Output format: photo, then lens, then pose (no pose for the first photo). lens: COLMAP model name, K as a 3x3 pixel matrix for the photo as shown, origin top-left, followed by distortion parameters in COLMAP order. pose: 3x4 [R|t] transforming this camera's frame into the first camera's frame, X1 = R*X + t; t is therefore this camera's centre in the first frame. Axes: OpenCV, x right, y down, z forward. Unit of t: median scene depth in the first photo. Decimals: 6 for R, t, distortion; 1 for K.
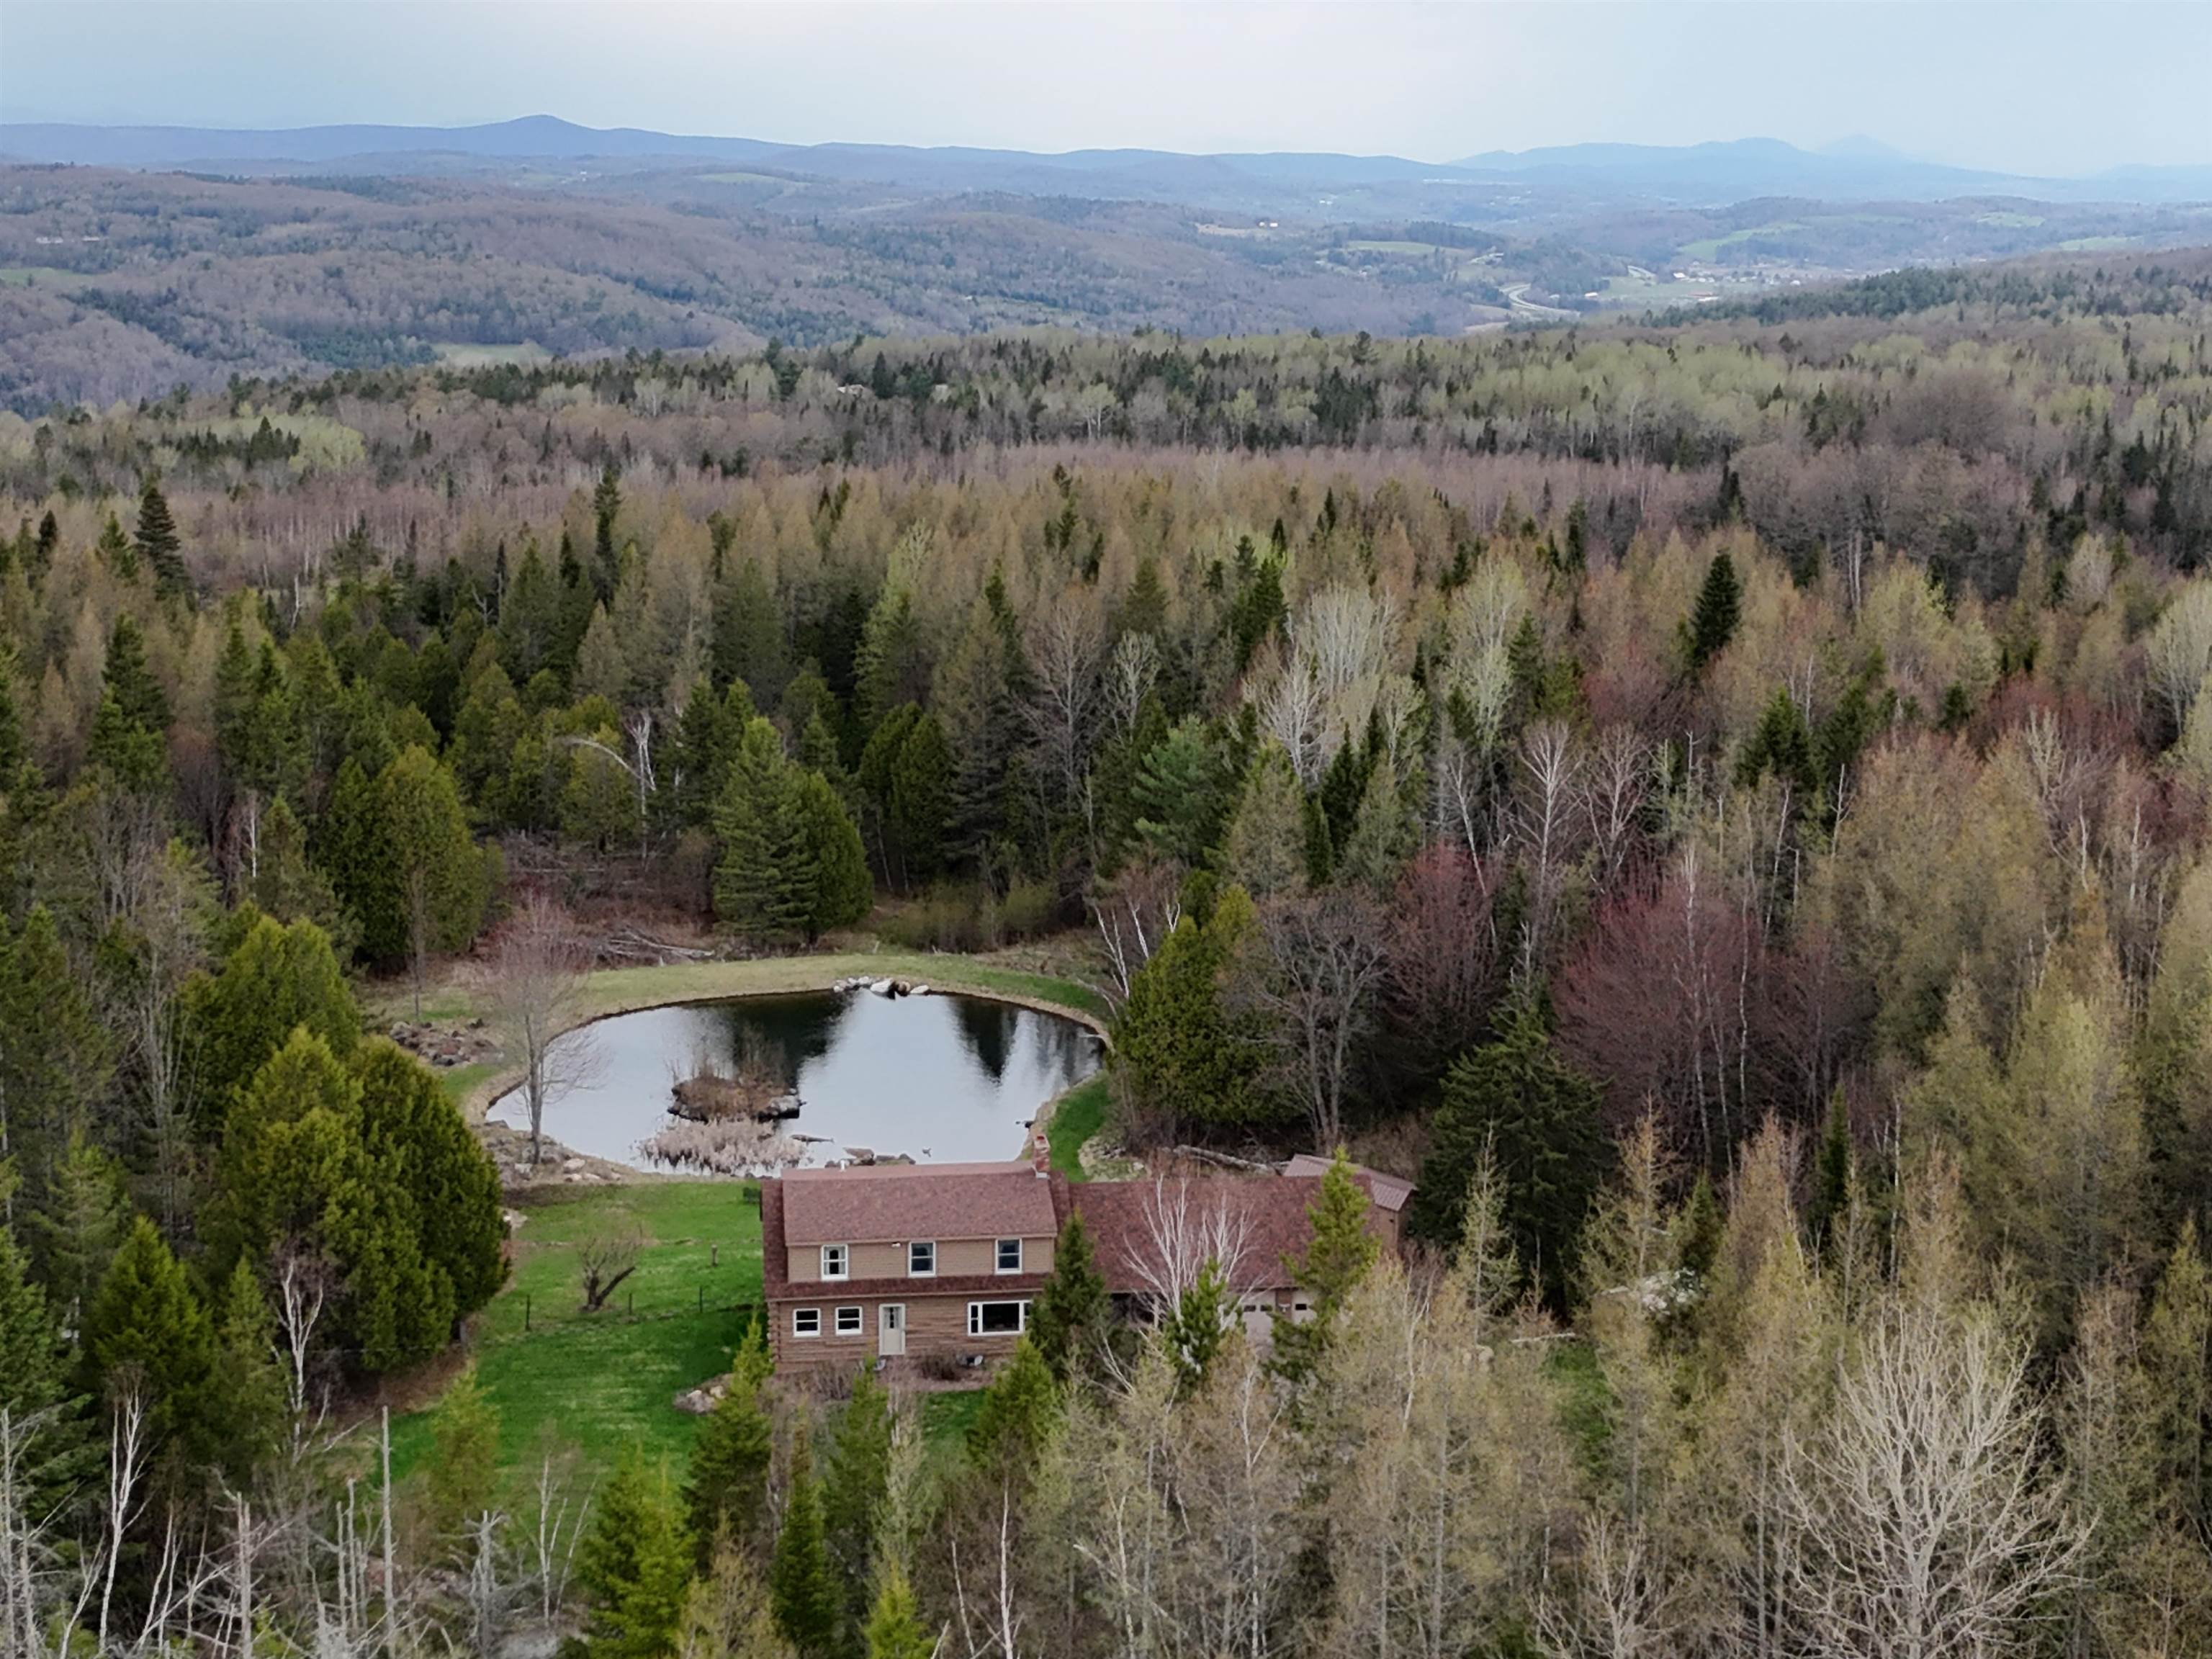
lens RADIAL K [[3264.2, 0, 1106.0], [0, 3264.2, 829.5], [0, 0, 1]] dist [0.198502, -0.590230]
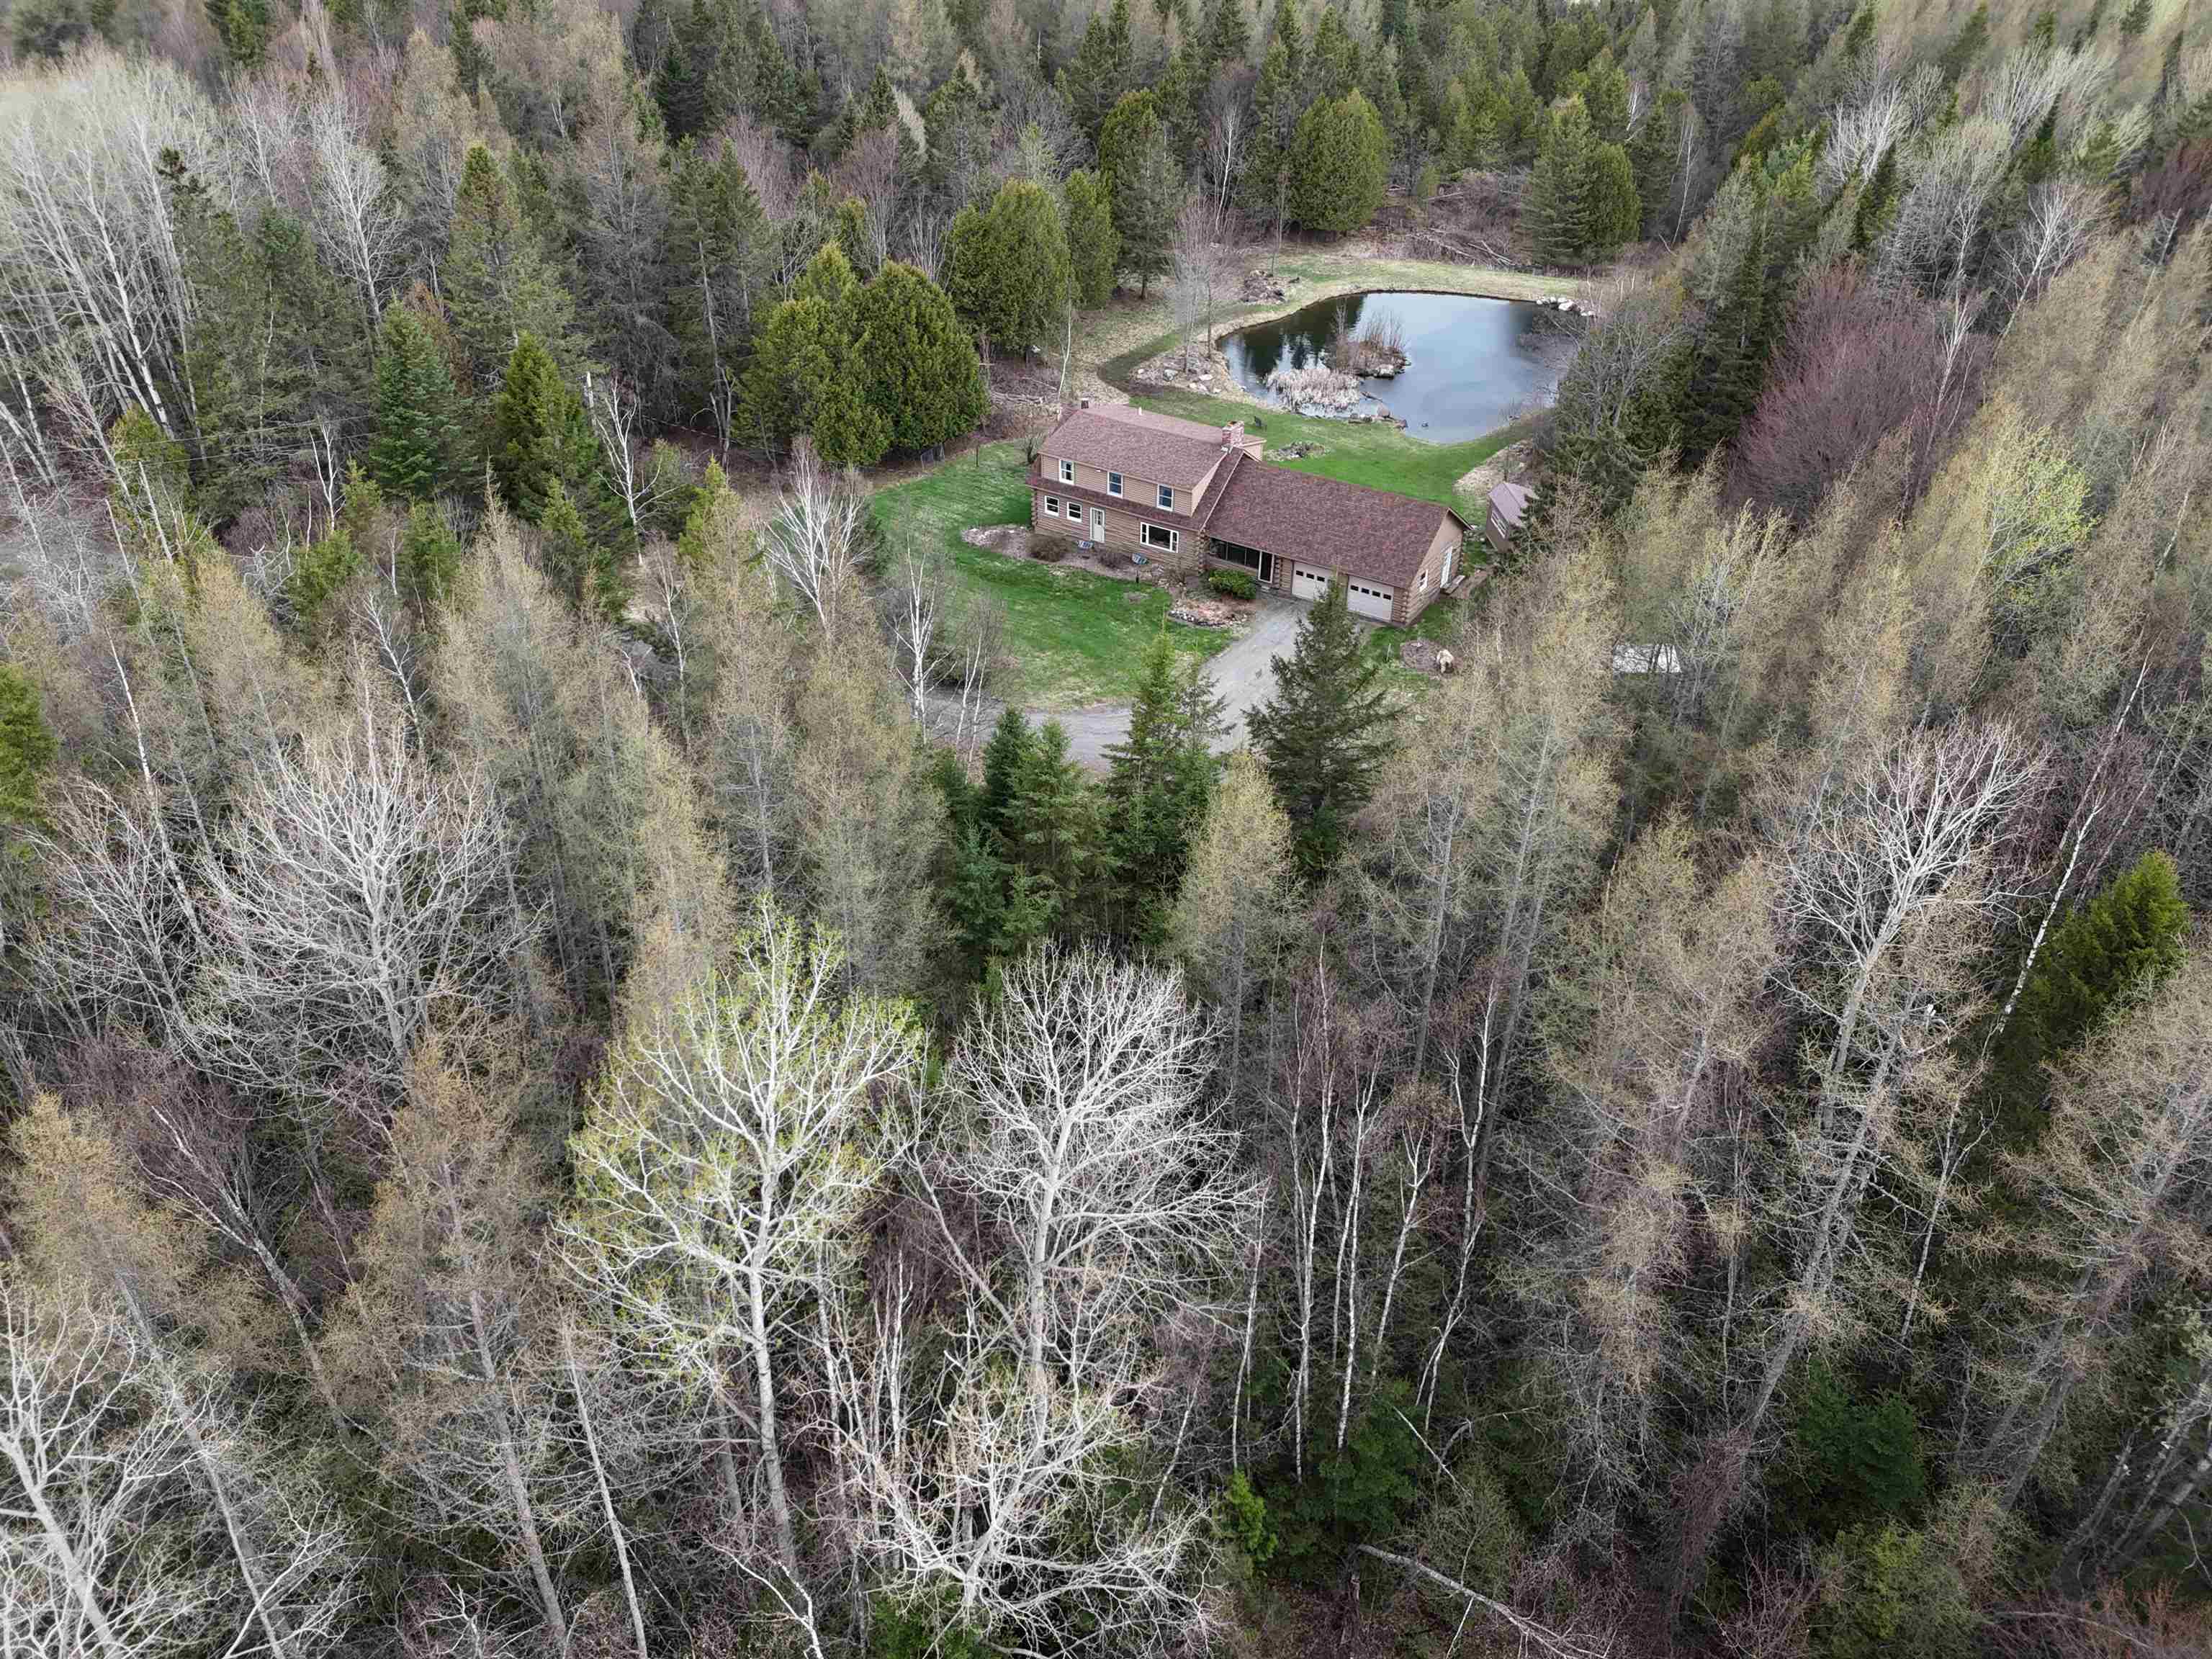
lens RADIAL K [[1633.7, 0, 1106.0], [0, 1633.7, 829.5], [0, 0, 1]] dist [0.161039, -0.355906]
pose [[0.772451, 0.361130, -0.522402, 0.253244], [-0.135264, 0.897266, 0.420260, -0.027578], [0.620502, -0.253968, 0.741942, 0.260686]]
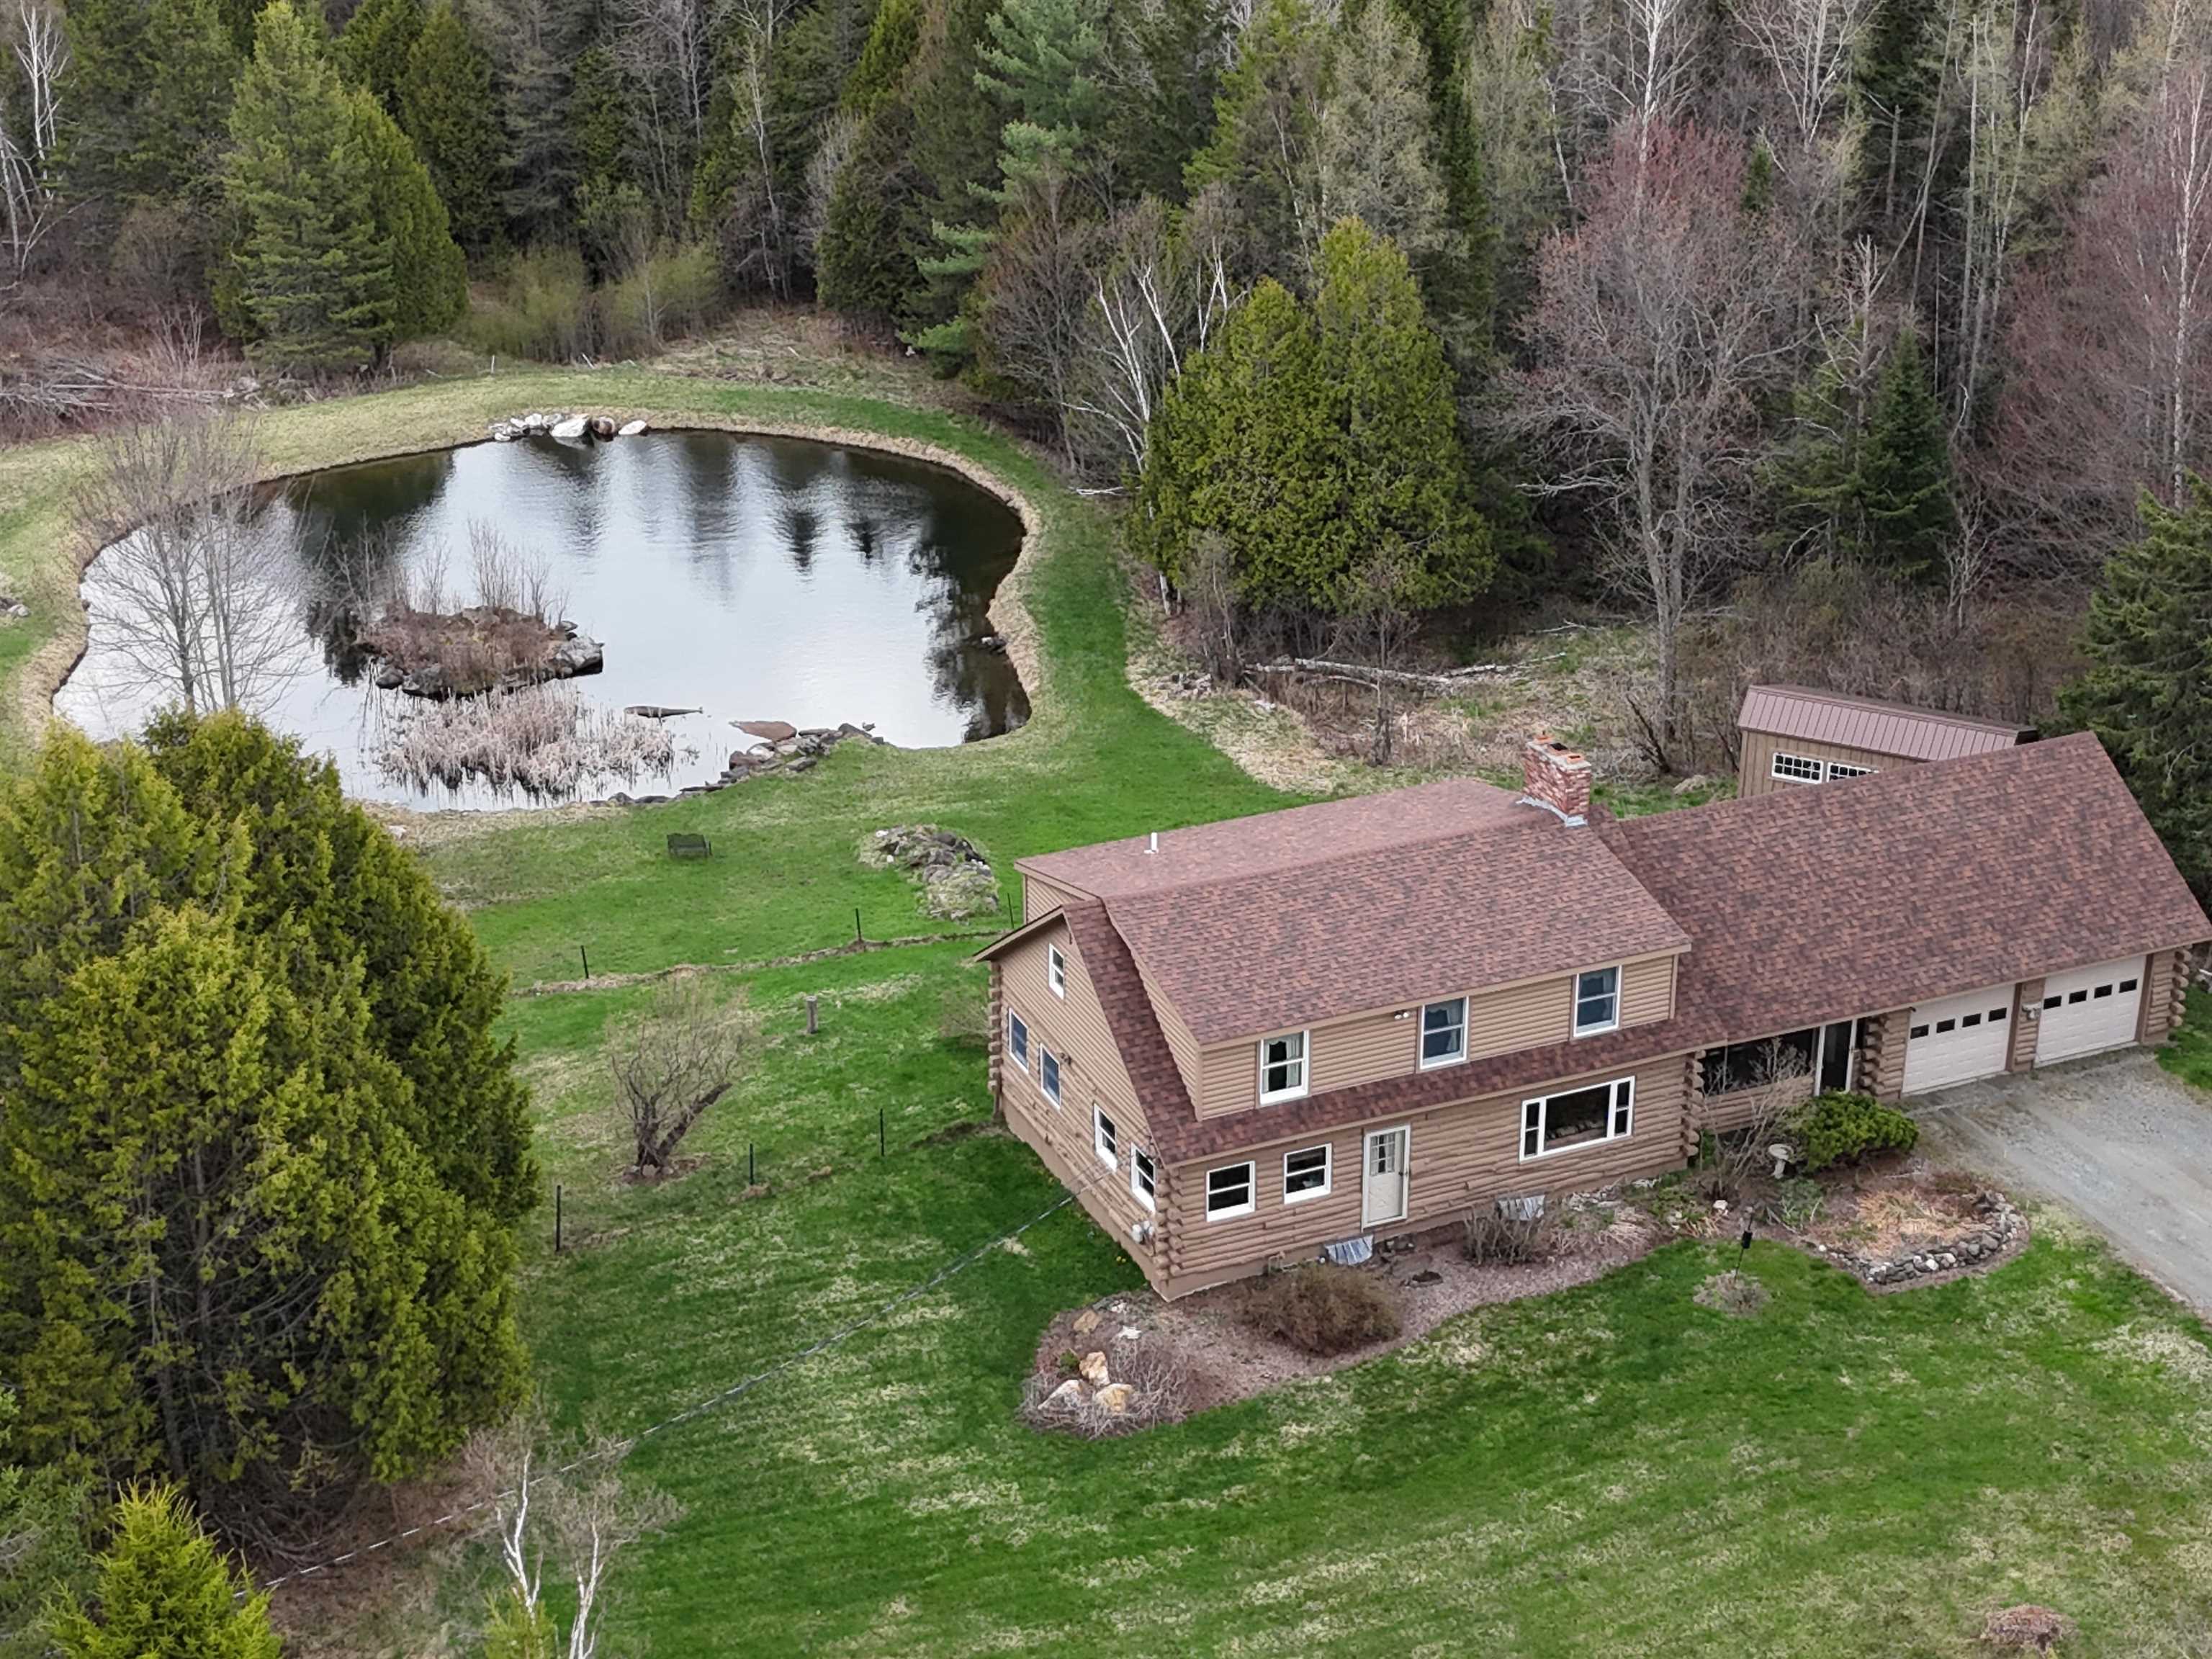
lens RADIAL K [[3264.2, 0, 1106.0], [0, 3264.2, 829.5], [0, 0, 1]] dist [0.198502, -0.590230]
pose [[0.957393, -0.127082, 0.259322, -0.147747], [0.072086, 0.974710, 0.211527, -0.003544], [-0.279645, -0.183821, 0.942342, 0.363747]]
